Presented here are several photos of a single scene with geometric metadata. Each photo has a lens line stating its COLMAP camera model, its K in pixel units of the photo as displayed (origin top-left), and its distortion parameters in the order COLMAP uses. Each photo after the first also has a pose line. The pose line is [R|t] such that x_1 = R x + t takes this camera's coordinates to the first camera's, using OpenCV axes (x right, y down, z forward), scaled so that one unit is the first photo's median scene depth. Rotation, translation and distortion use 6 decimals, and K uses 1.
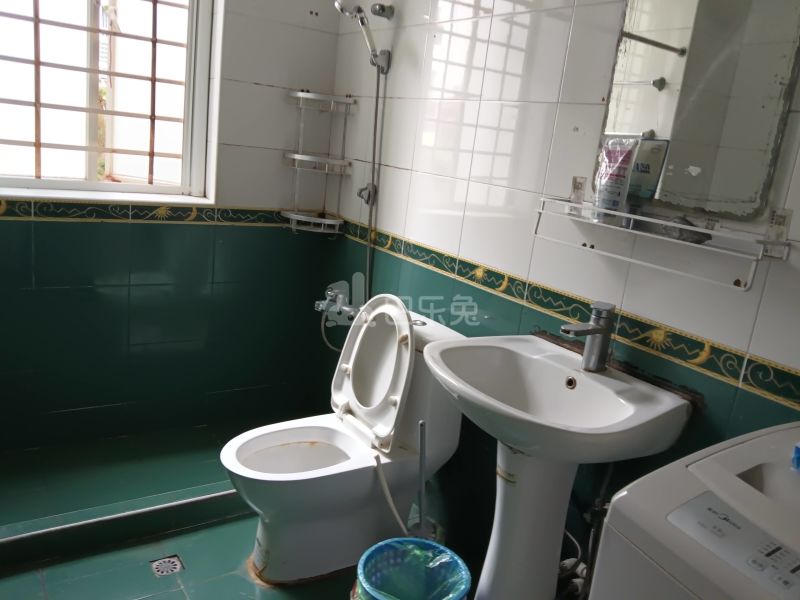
lens RADIAL K [[639.3, 0, 438.1], [0, 639.3, 298.7], [0, 0, 1]] dist [0.061462, -0.182325]
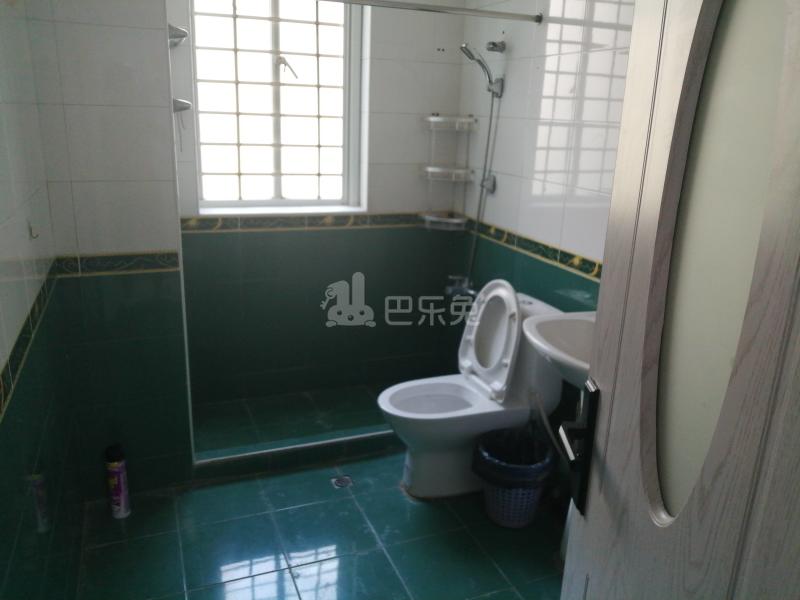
lens RADIAL K [[622.3, 0, 400.0], [0, 622.3, 300.0], [0, 0, 1]] dist [0.000273, -0.000027]
pose [[0.962923, -0.014828, -0.269368, 0.055591], [0.022217, 0.999455, 0.024403, -0.002327], [0.268860, -0.029483, 0.962728, -0.221064]]
